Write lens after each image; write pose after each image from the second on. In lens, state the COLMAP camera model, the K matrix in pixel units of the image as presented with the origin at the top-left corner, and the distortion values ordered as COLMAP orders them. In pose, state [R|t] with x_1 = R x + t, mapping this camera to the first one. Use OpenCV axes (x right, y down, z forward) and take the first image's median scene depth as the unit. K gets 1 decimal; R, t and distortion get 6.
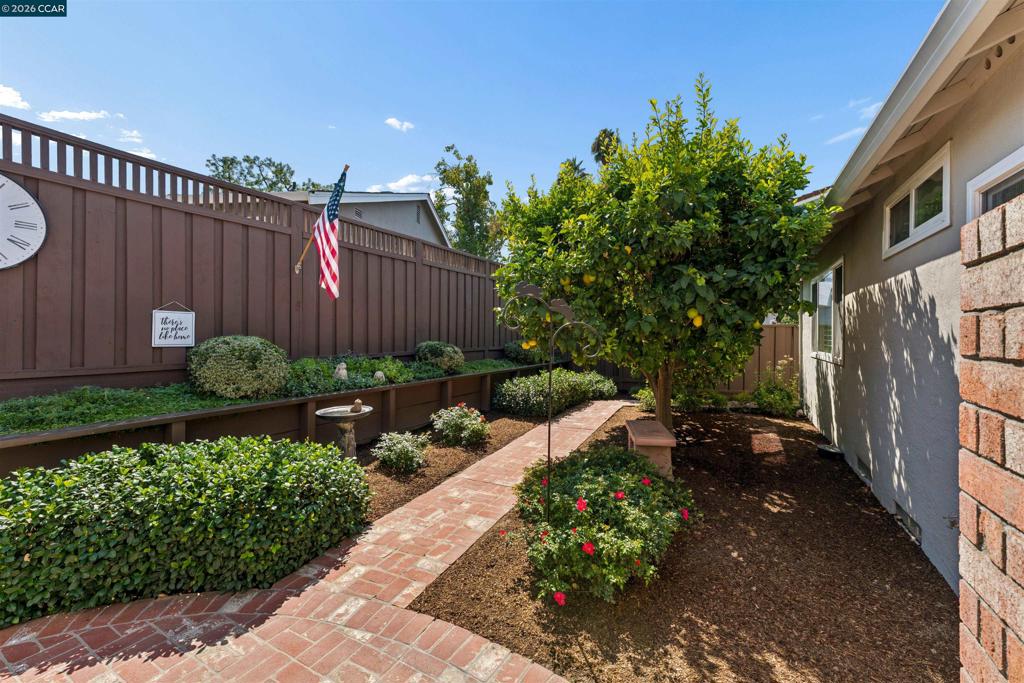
lens RADIAL K [[413.8, 0, 507.9], [0, 413.8, 330.5], [0, 0, 1]] dist [-0.000253, -0.000069]
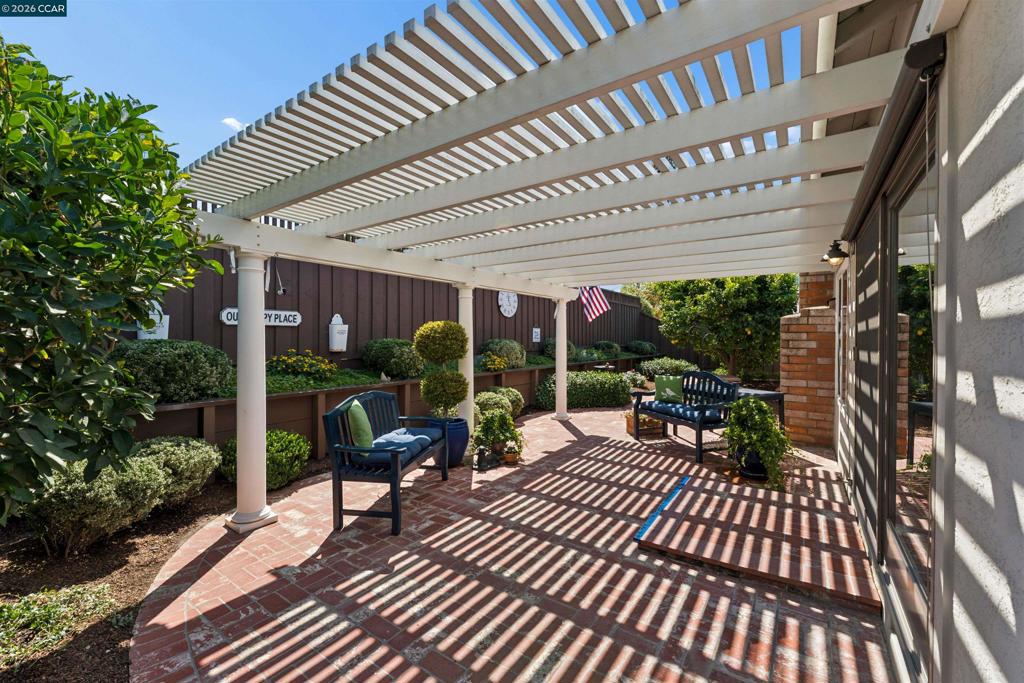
lens RADIAL K [[408.0, 0, 509.4], [0, 408.0, 339.2], [0, 0, 1]] dist [0.000521, 0.000036]
pose [[0.994011, -0.000326, -0.109276, -0.709546], [0.001653, 0.999926, 0.012057, -0.010638], [0.109264, -0.012165, 0.993938, -1.605225]]
